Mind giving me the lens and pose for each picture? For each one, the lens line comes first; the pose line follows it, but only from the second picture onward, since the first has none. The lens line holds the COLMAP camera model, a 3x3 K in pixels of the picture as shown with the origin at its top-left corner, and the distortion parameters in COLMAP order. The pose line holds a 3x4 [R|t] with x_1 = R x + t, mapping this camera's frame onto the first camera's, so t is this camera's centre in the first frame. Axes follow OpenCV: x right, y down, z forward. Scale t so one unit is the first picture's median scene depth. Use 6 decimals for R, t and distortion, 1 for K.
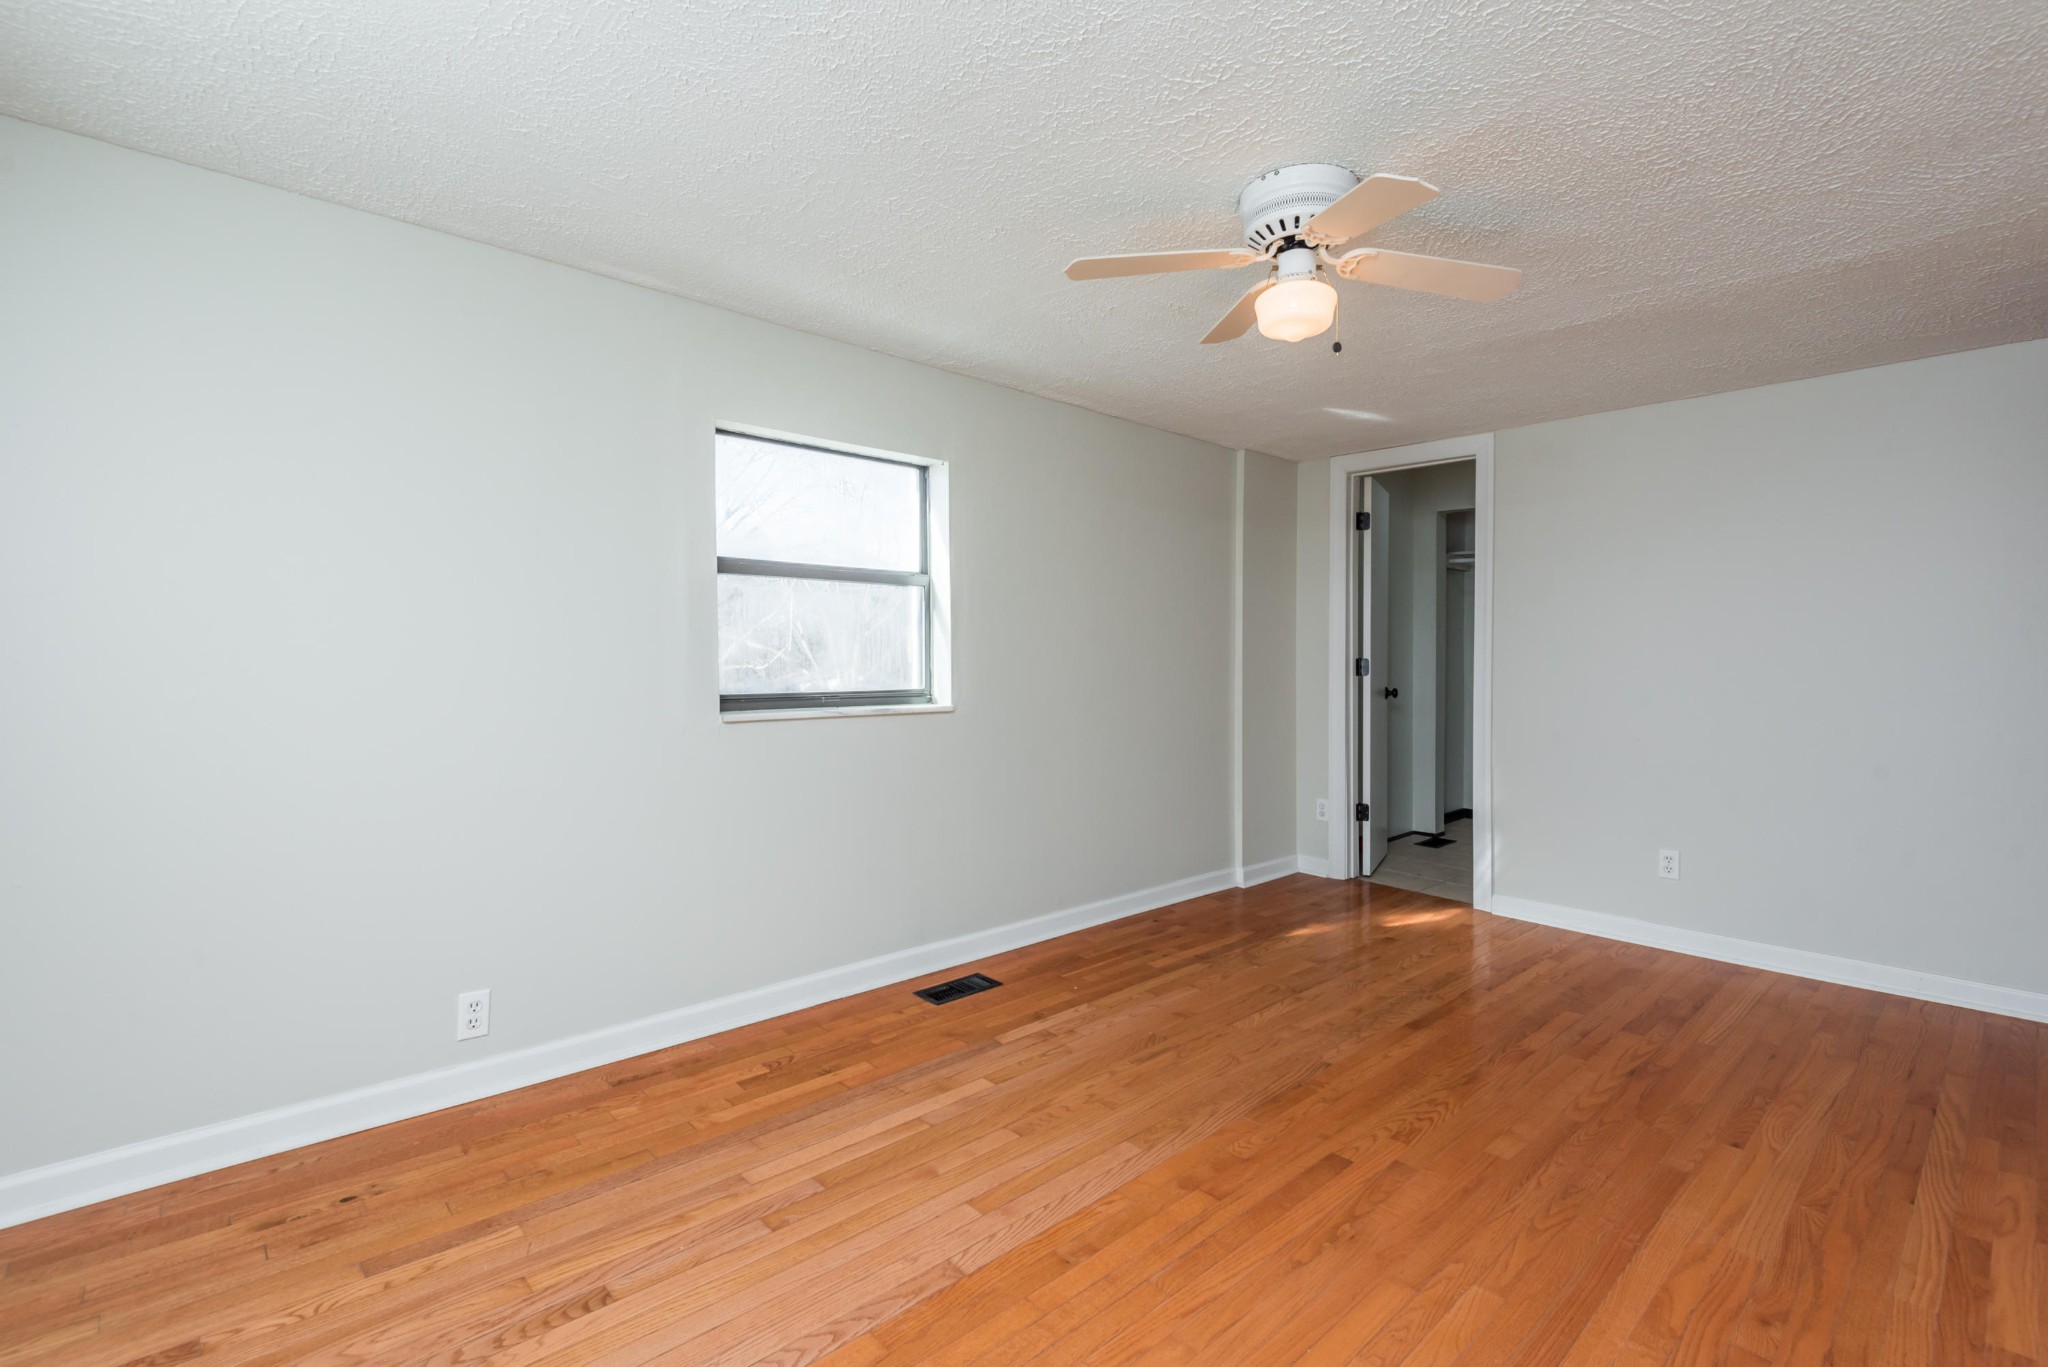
lens RADIAL K [[931.2, 0, 1010.8], [0, 931.2, 668.2], [0, 0, 1]] dist [0.019229, -0.009108]
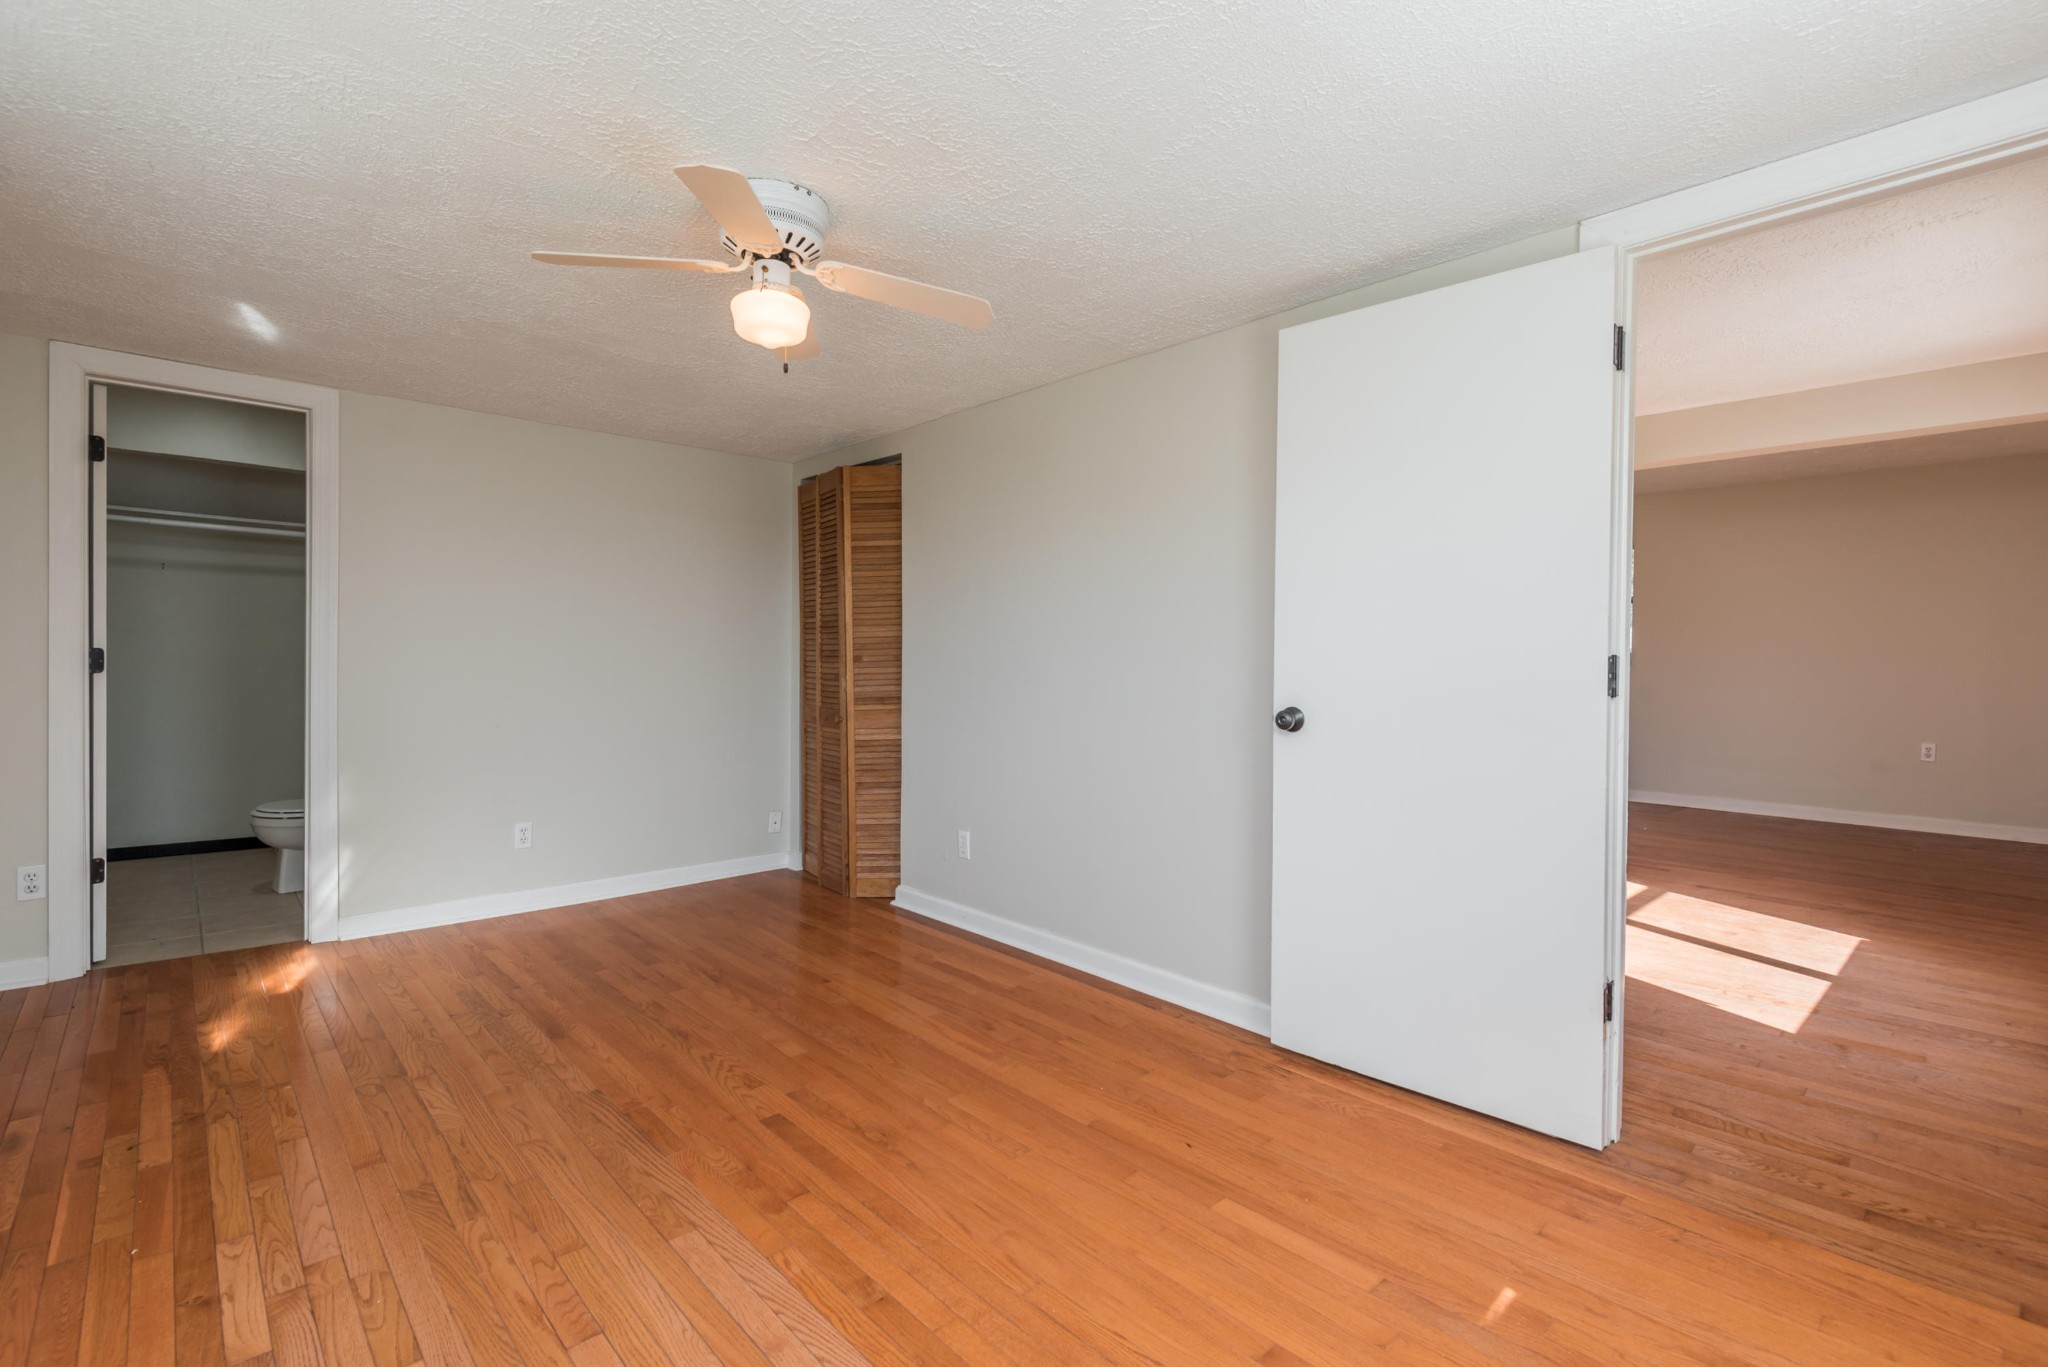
lens RADIAL K [[931.2, 0, 1024.6], [0, 931.2, 678.1], [0, 0, 1]] dist [0.019229, -0.009108]
pose [[-0.011006, -0.026715, 0.999582, -0.586751], [0.001397, 0.999642, 0.026732, -0.011749], [-0.999938, 0.001691, -0.010965, 0.584323]]
